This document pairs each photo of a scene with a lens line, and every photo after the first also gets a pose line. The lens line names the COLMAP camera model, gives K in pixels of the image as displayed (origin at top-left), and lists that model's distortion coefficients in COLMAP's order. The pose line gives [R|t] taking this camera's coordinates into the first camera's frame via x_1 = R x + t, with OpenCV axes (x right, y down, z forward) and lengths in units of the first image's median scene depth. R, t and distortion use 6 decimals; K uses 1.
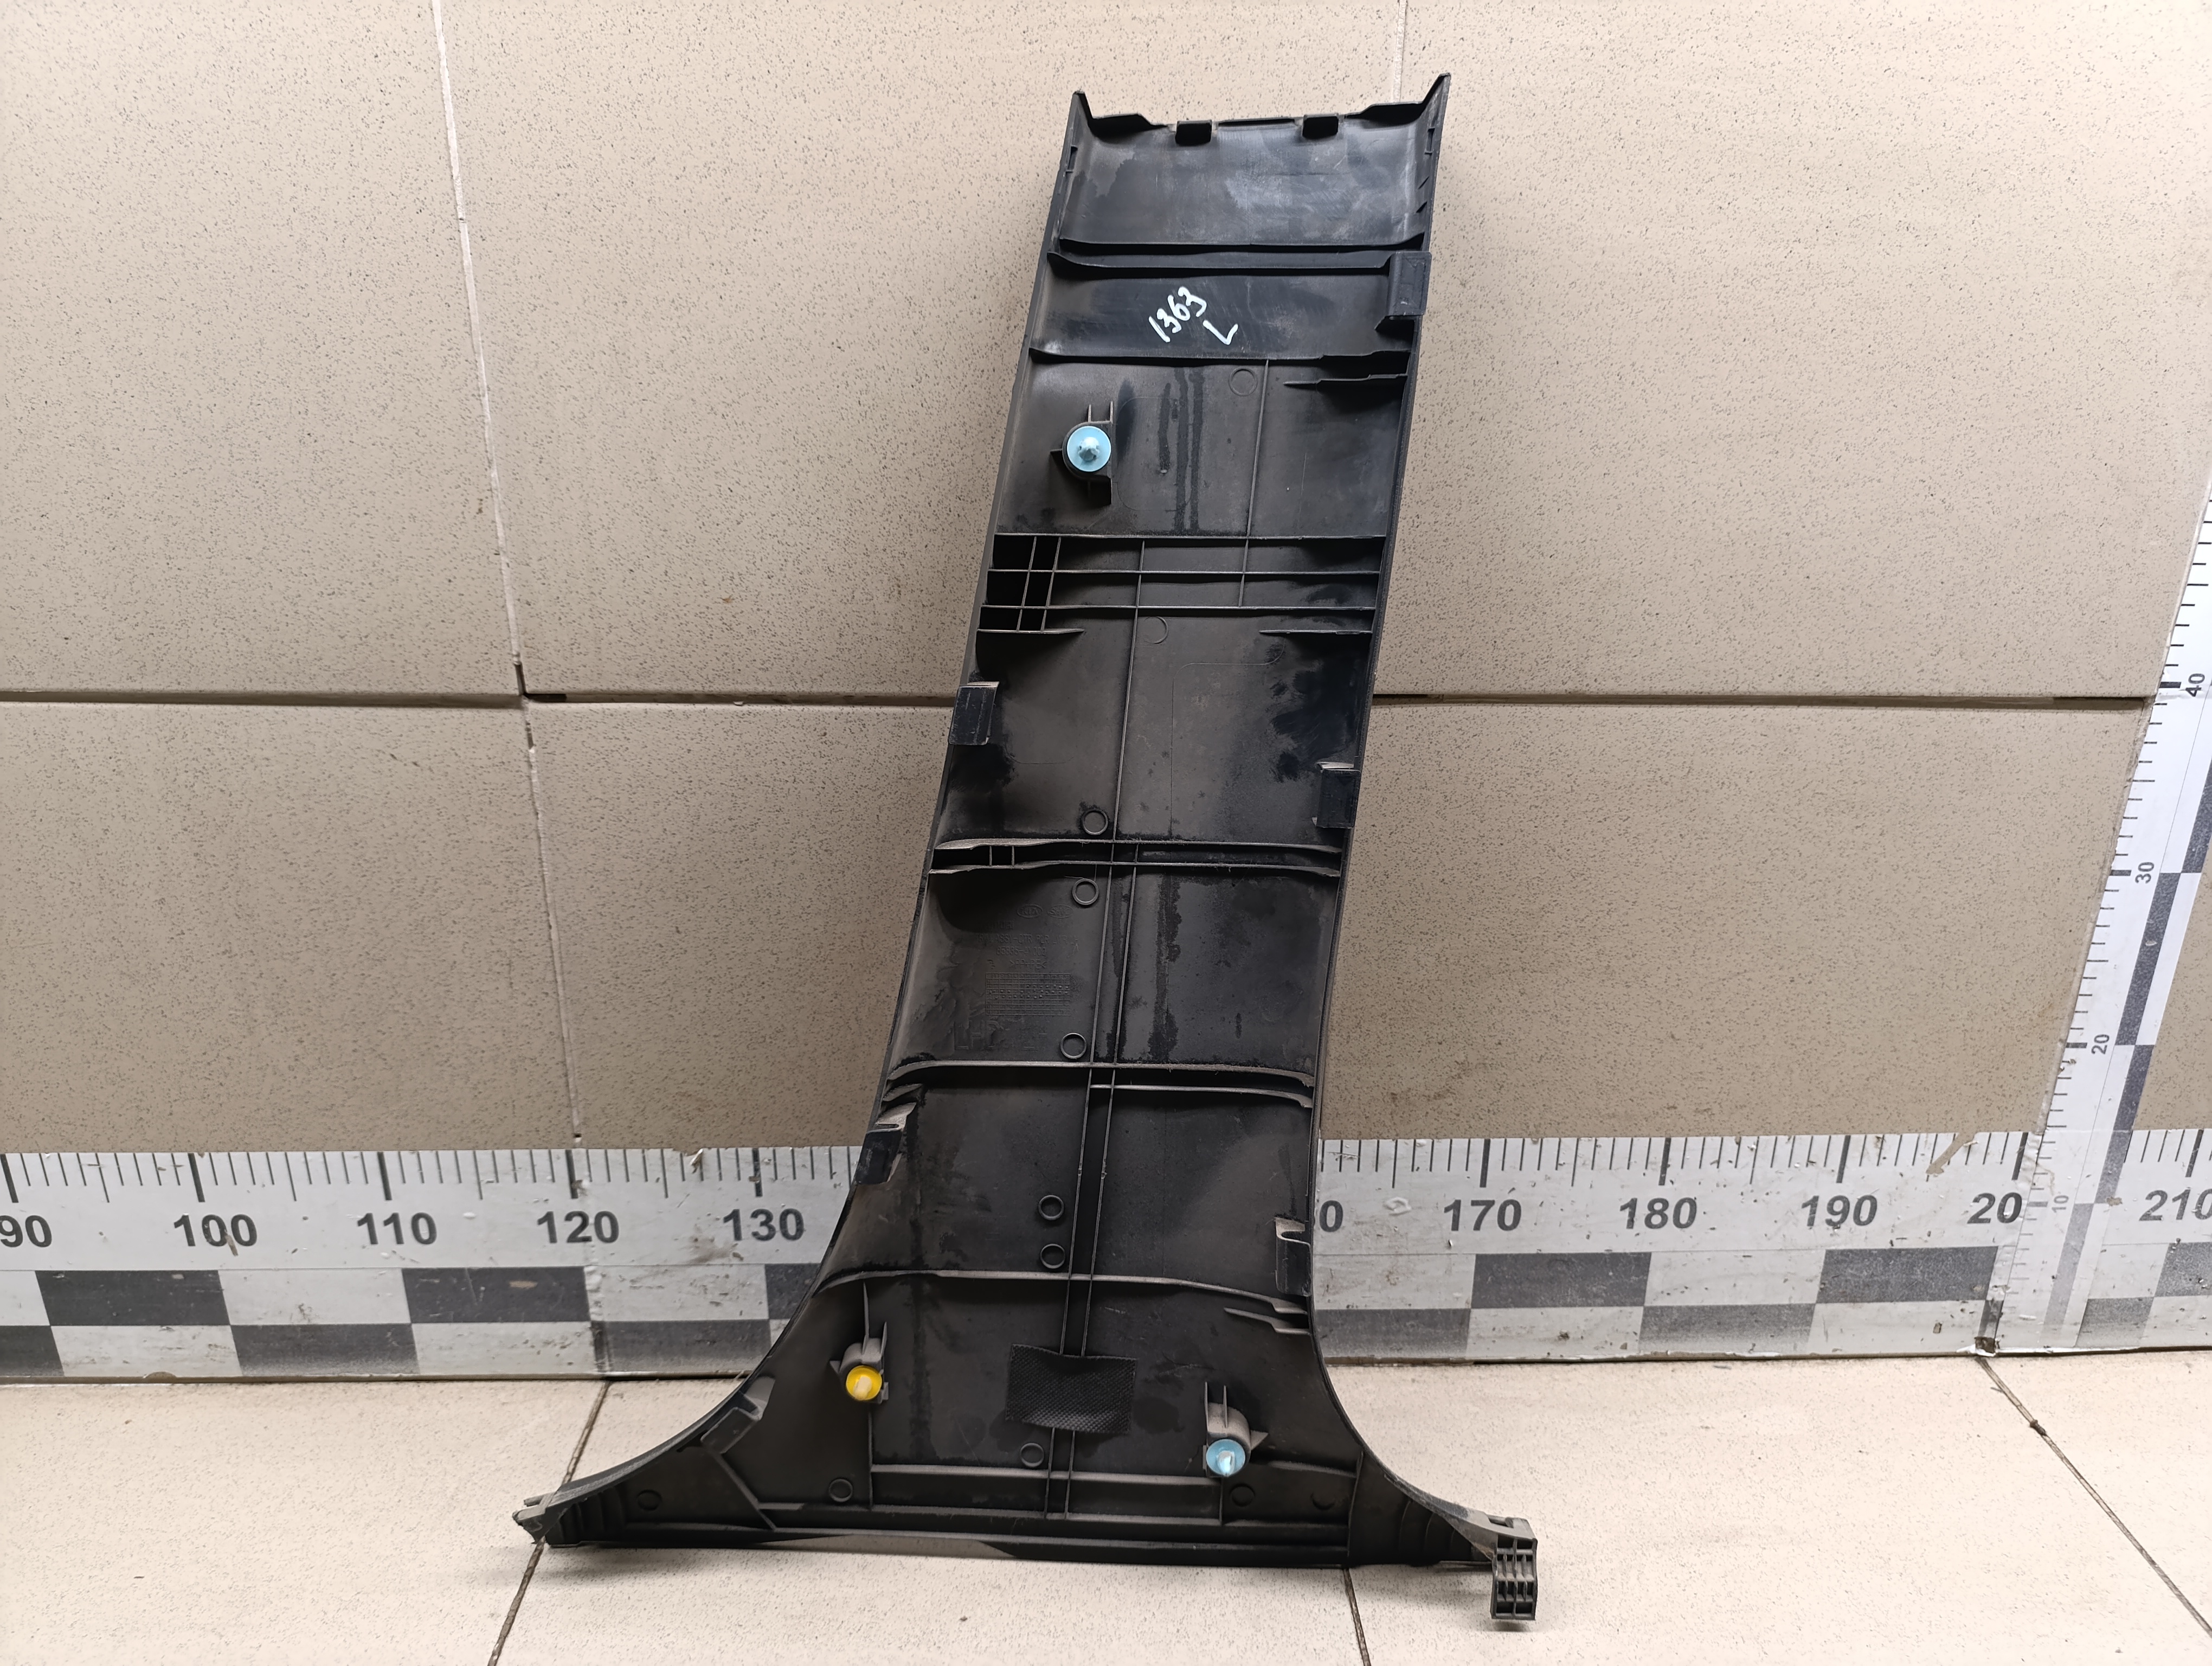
lens RADIAL K [[1513.1, 0, 1107.6], [0, 1513.1, 853.8], [0, 0, 1]] dist [0.028811, -0.041360]
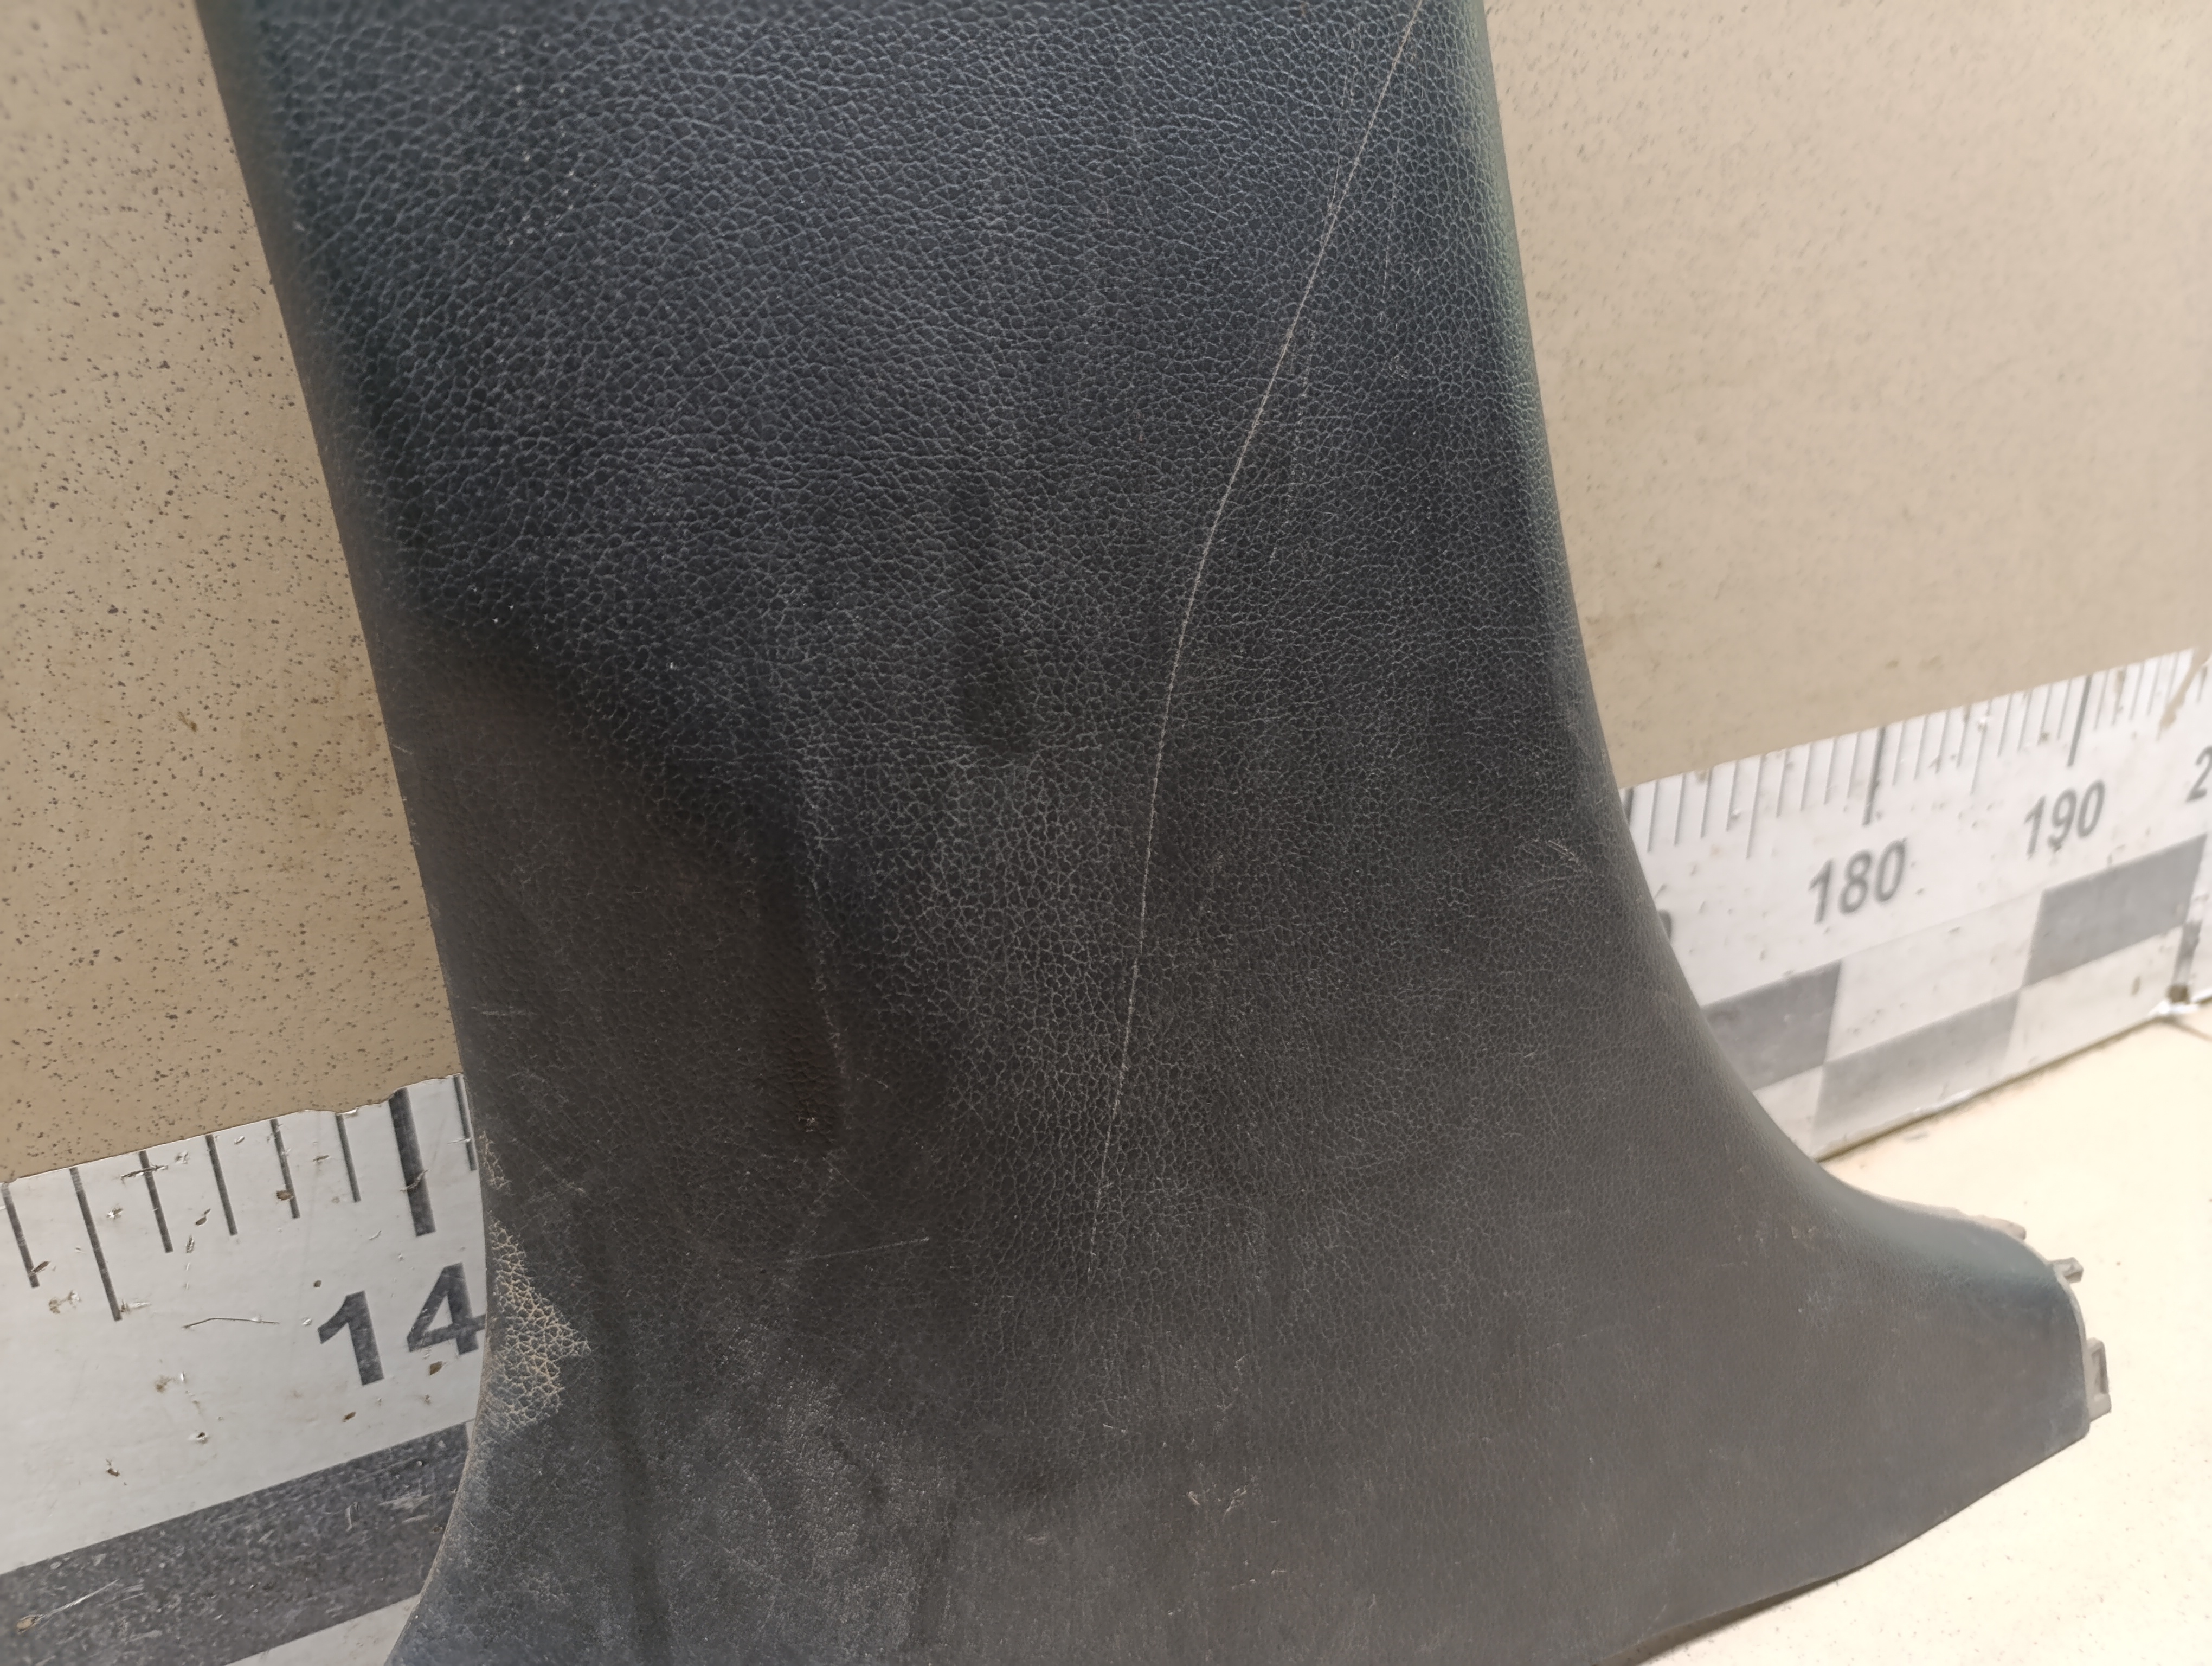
lens RADIAL K [[1590.2, 0, 1106.0], [0, 1590.2, 833.0], [0, 0, 1]] dist [-0.016158, -0.009400]
pose [[0.891113, -0.184695, 0.414495, -0.103586], [0.177180, 0.982533, 0.056893, 0.143605], [-0.417763, 0.022742, 0.908272, 0.615081]]
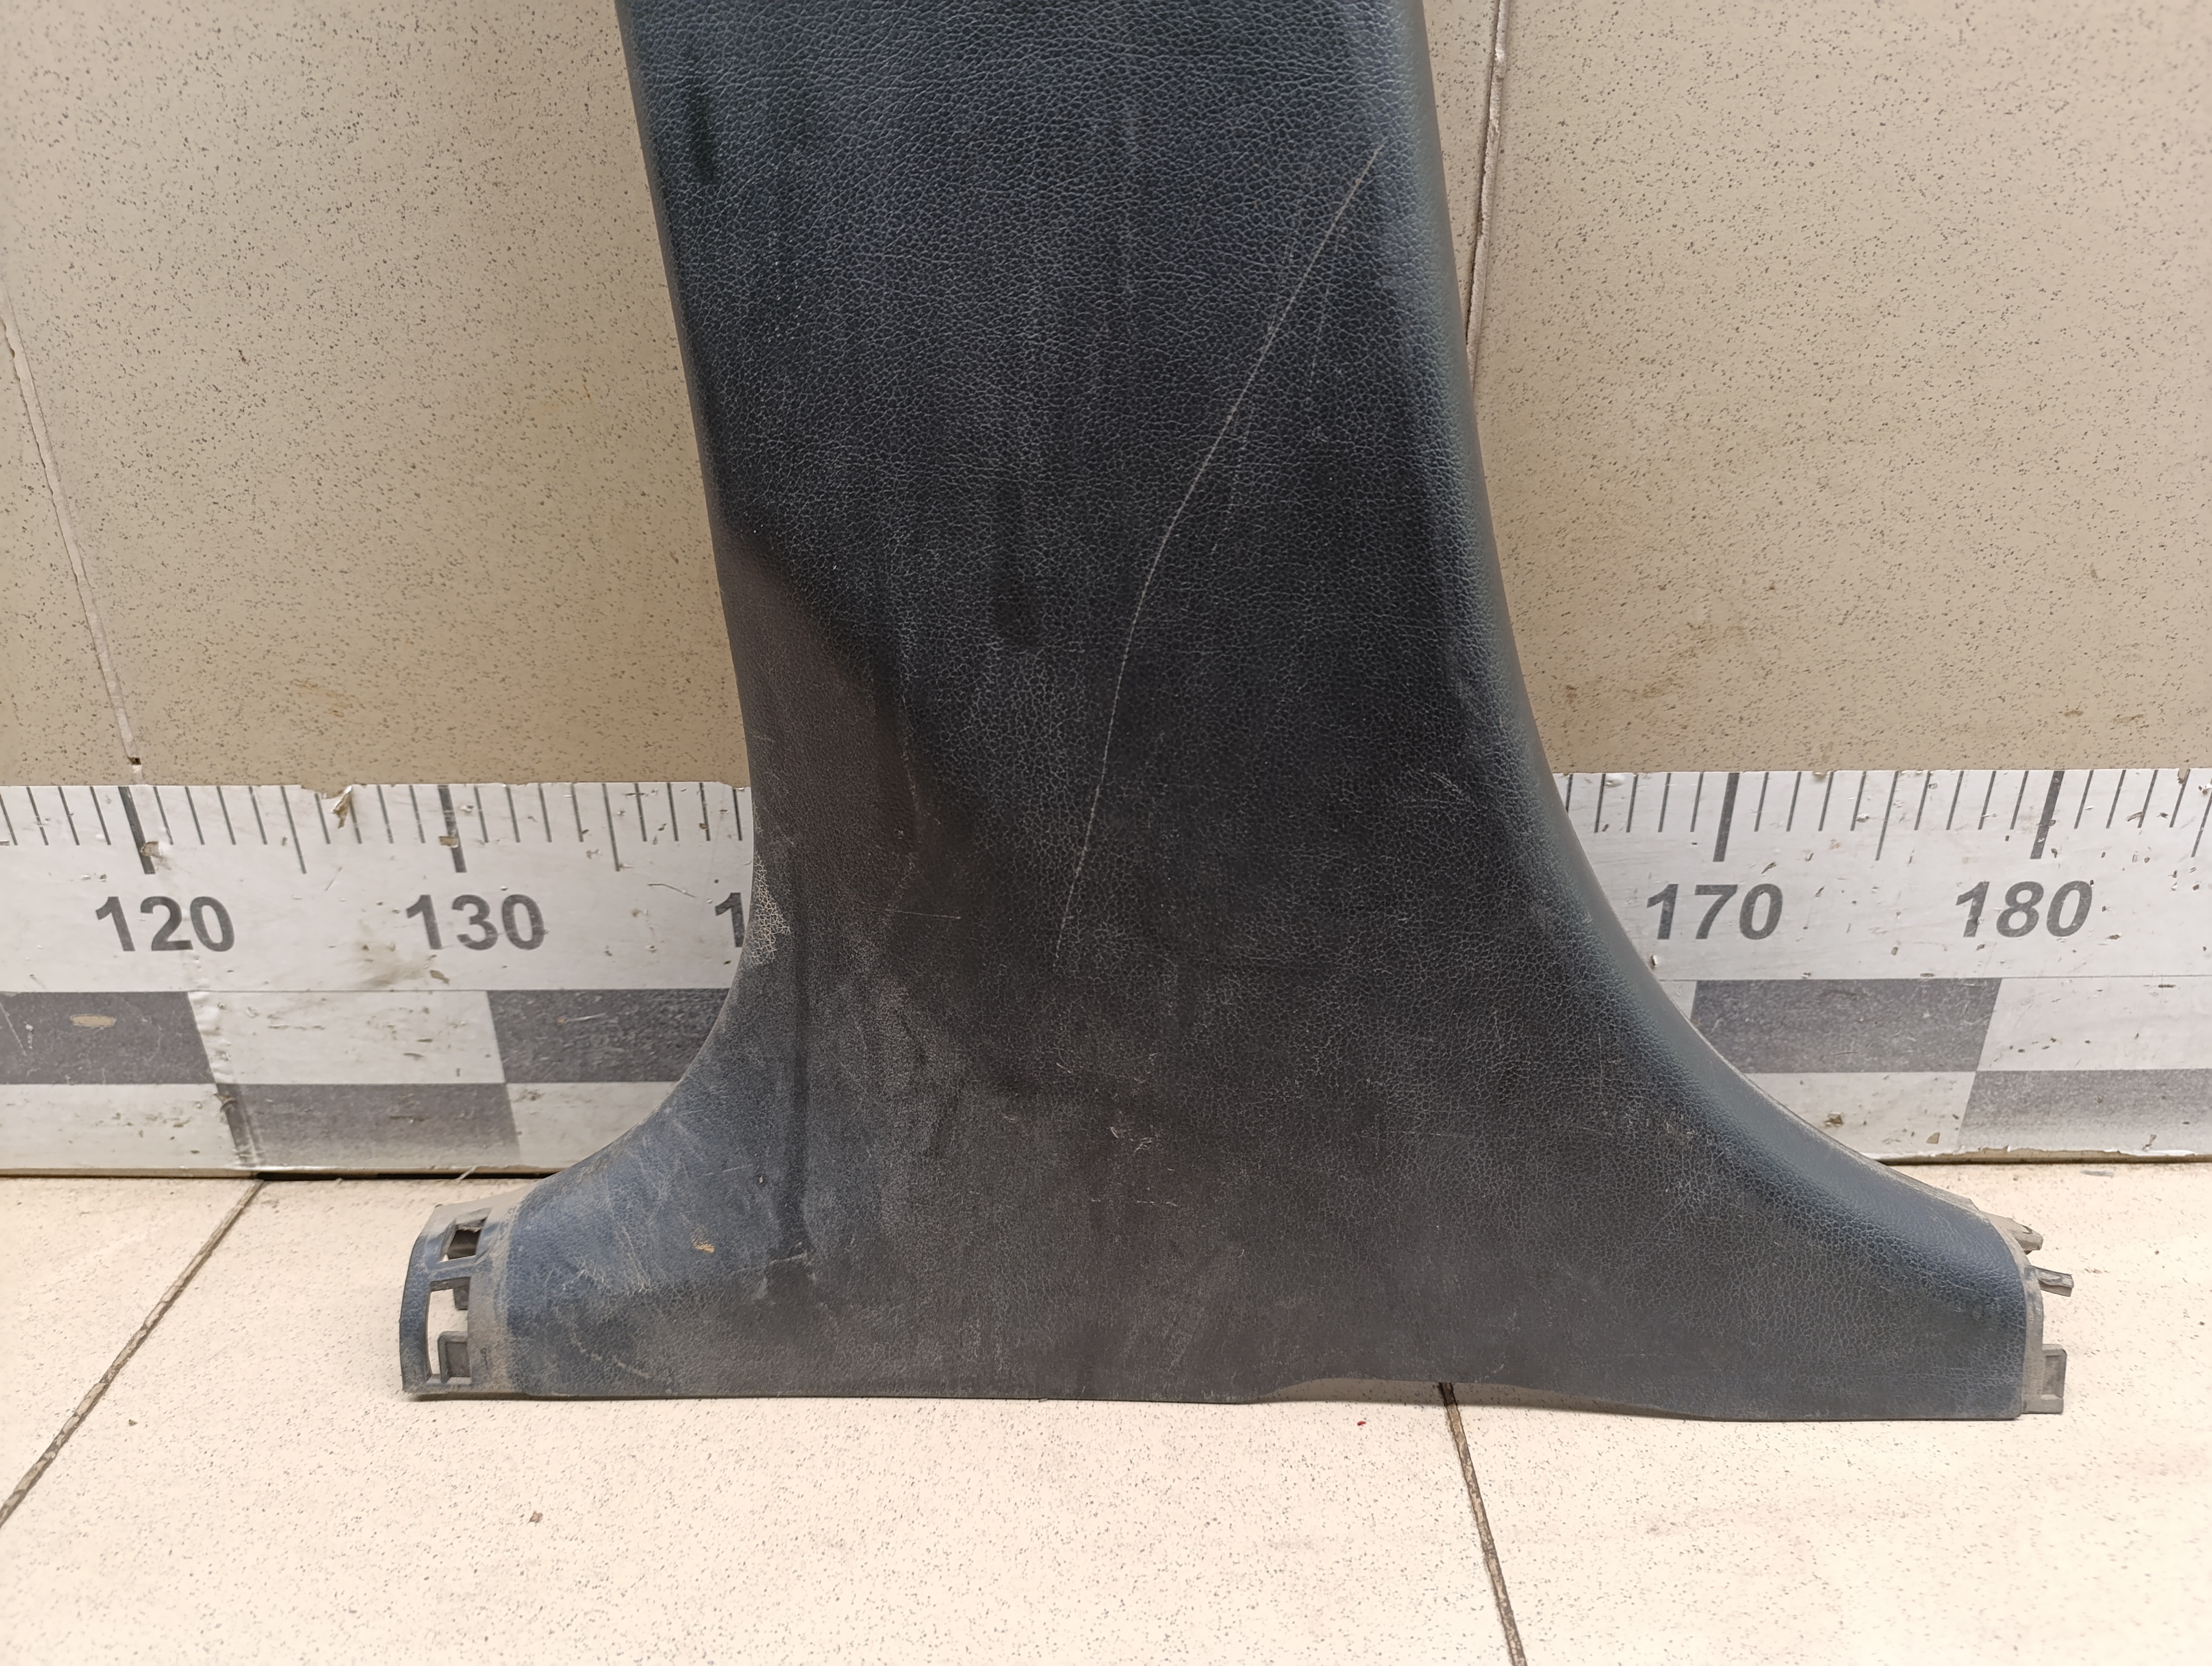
lens RADIAL K [[1546.0, 0, 1106.0], [0, 1546.0, 833.0], [0, 0, 1]] dist [0.012530, -0.025344]
pose [[0.999349, -0.000237, -0.036075, 0.038214], [0.003568, 0.995724, 0.092307, 0.155735], [0.035899, -0.092376, 0.995077, 0.416144]]
